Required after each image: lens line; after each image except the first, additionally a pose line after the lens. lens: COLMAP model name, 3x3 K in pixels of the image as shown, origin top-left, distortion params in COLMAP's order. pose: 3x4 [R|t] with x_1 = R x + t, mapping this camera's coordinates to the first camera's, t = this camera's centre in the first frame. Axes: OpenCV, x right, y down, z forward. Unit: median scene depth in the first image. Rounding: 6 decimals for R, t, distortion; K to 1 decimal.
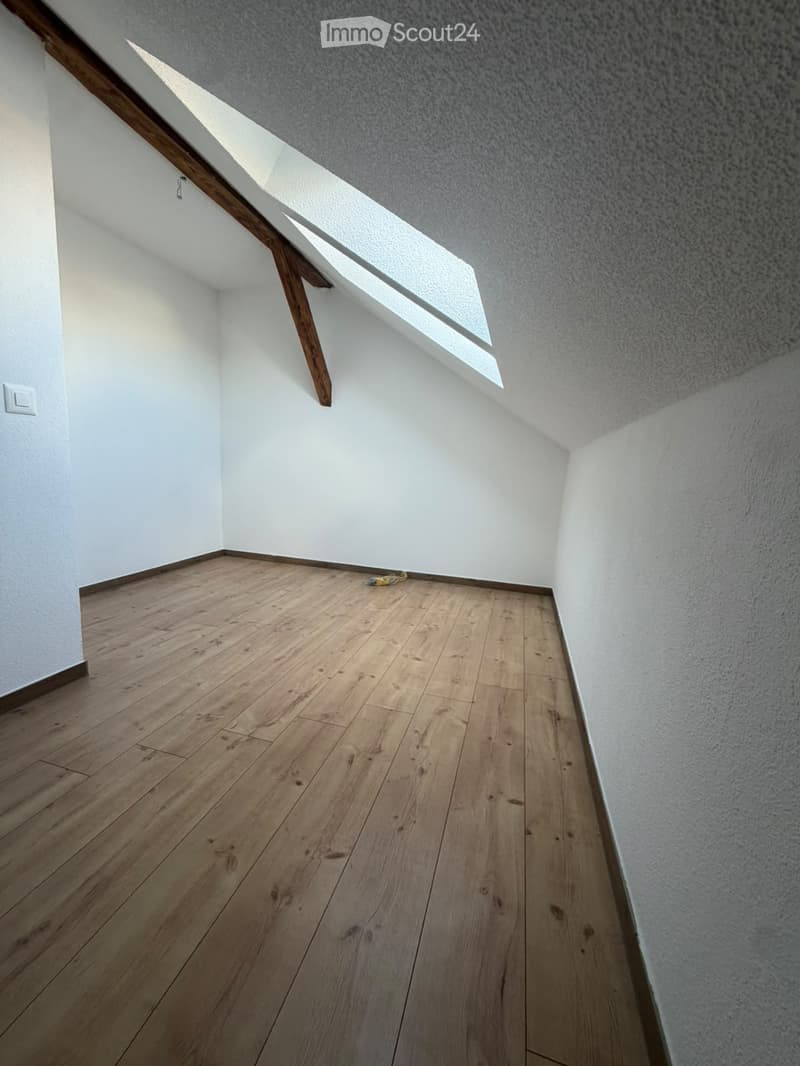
lens RADIAL K [[425.8, 0, 397.2], [0, 425.8, 529.1], [0, 0, 1]] dist [-0.000634, 0.000474]
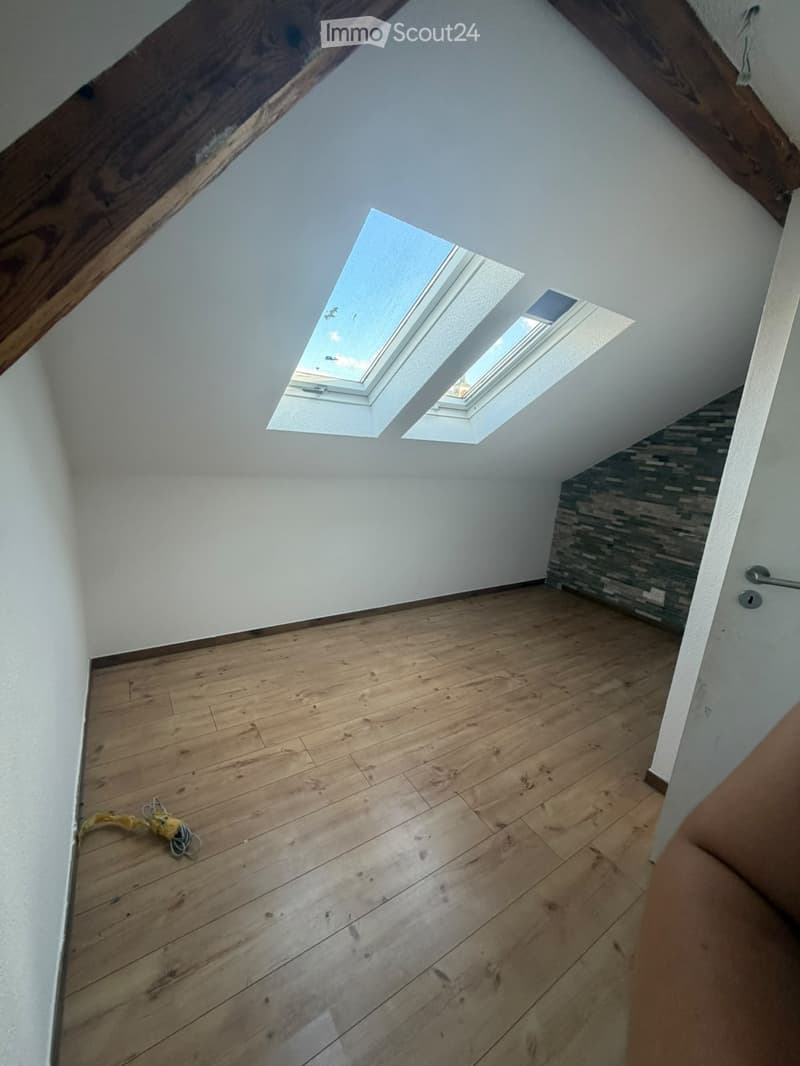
lens RADIAL K [[425.8, 0, 397.2], [0, 425.8, 529.1], [0, 0, 1]] dist [-0.000634, 0.000474]
pose [[-0.751038, -0.252079, 0.610245, -0.669188], [-0.017515, 0.931531, 0.363240, -0.545967], [-0.660027, 0.262118, -0.704030, 1.764185]]
